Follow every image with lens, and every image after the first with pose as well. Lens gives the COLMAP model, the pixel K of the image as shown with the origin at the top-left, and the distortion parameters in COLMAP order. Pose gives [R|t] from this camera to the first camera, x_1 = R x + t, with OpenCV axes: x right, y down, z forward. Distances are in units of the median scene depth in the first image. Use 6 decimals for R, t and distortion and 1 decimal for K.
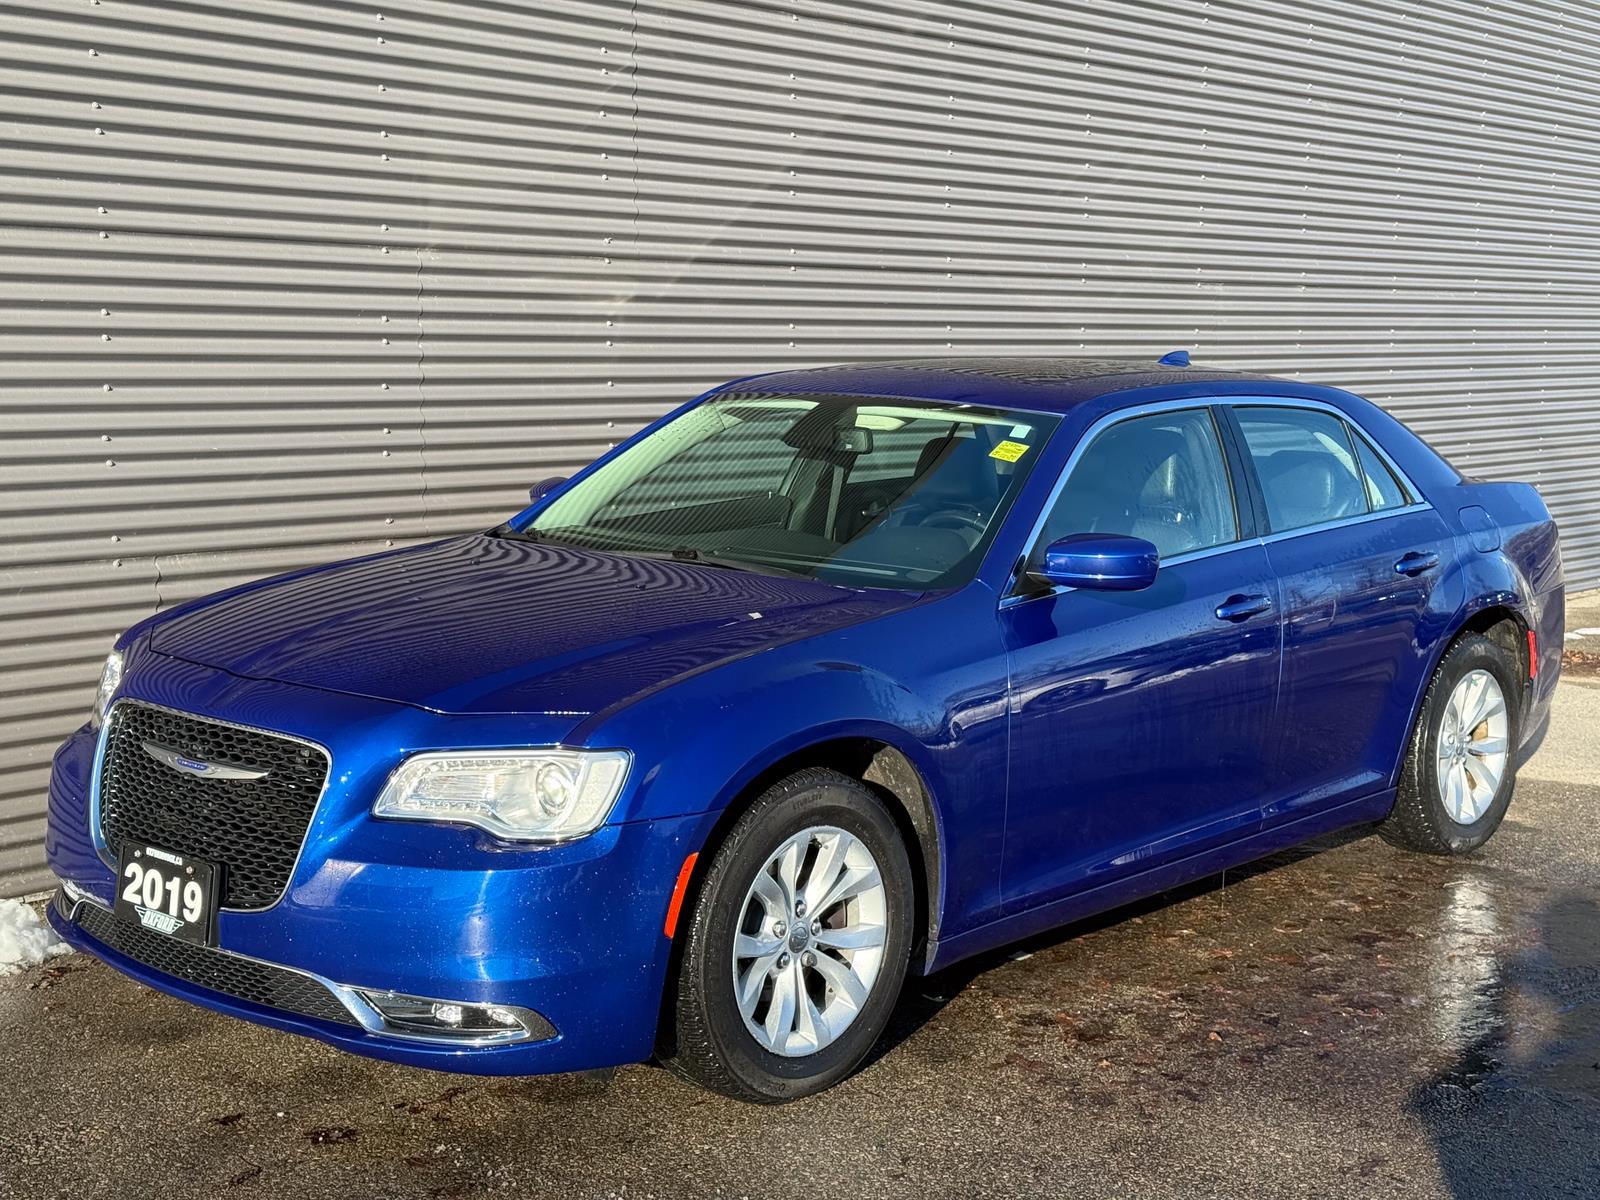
lens RADIAL K [[2198.2, 0, 800.0], [0, 2198.2, 600.0], [0, 0, 1]] dist [0.256001, 0.022754]
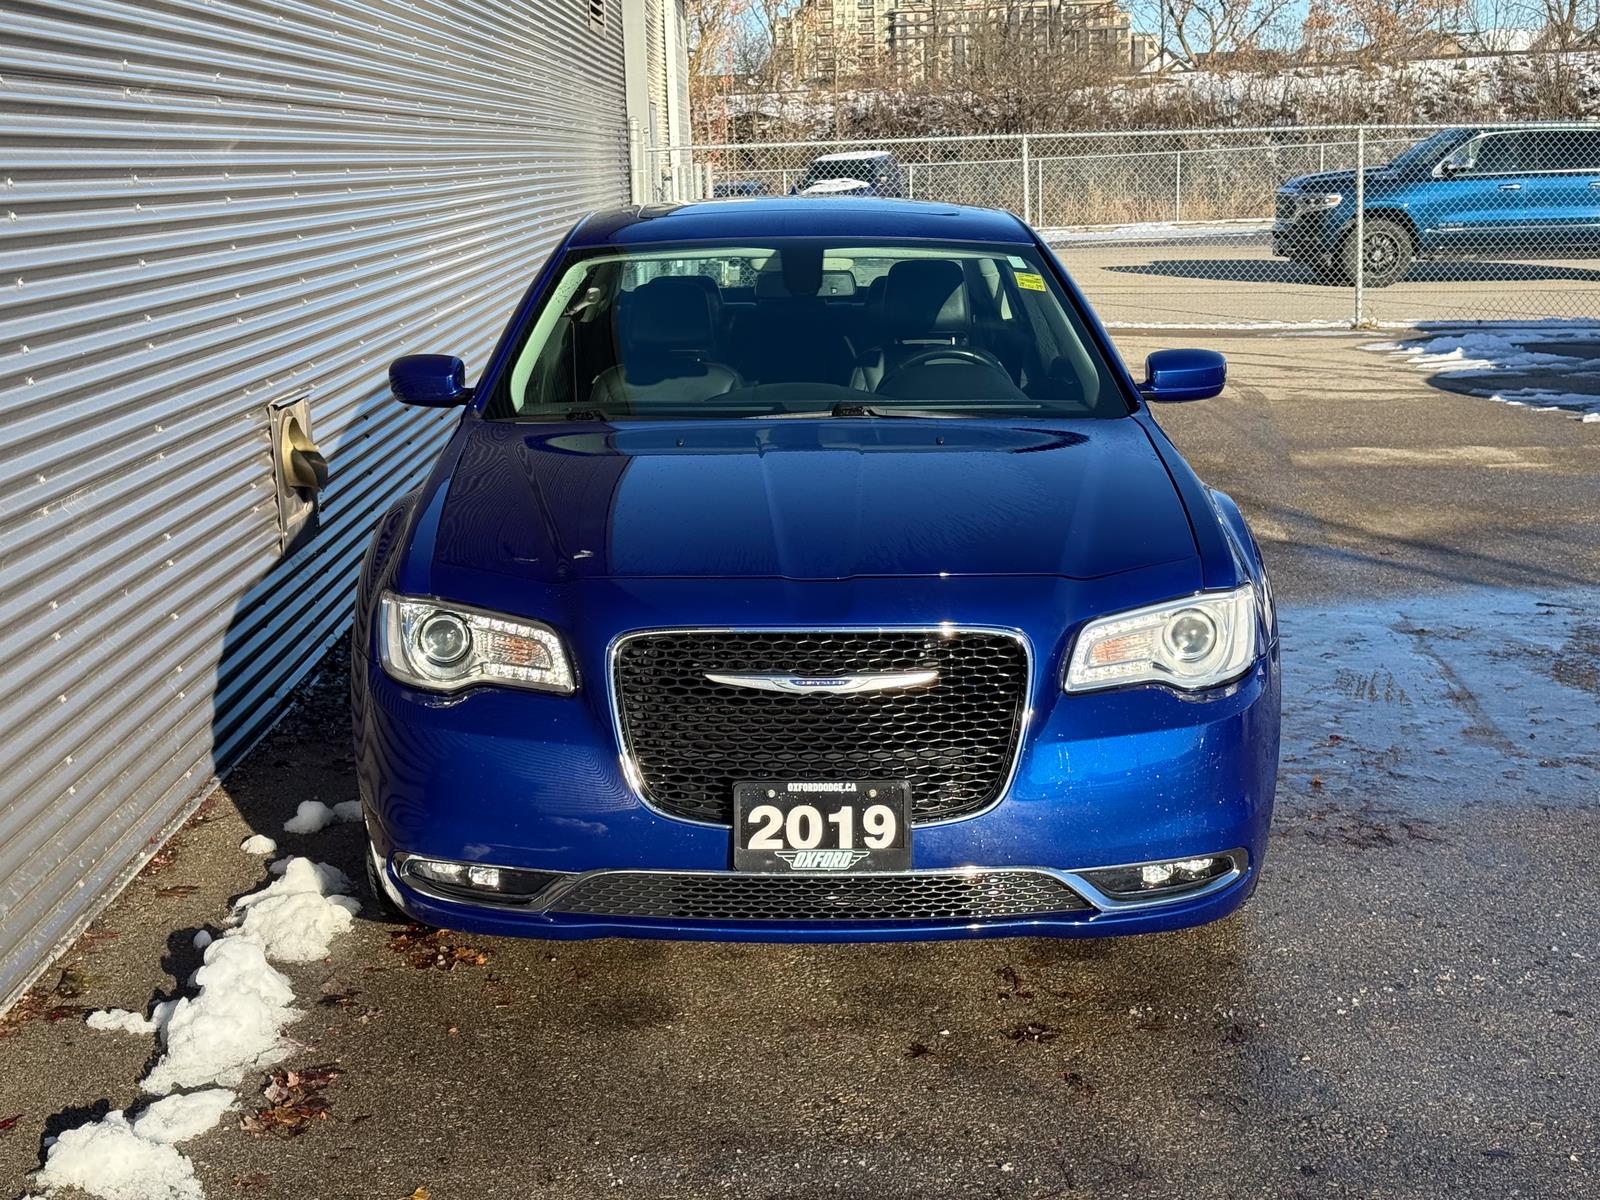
lens RADIAL K [[2198.2, 0, 800.0], [0, 2198.2, 600.0], [0, 0, 1]] dist [0.256001, 0.022754]
pose [[0.742297, -0.160369, 0.650597, -0.842806], [0.119182, 0.987055, 0.107324, -0.053416], [-0.659386, -0.002127, 0.751801, 0.352546]]
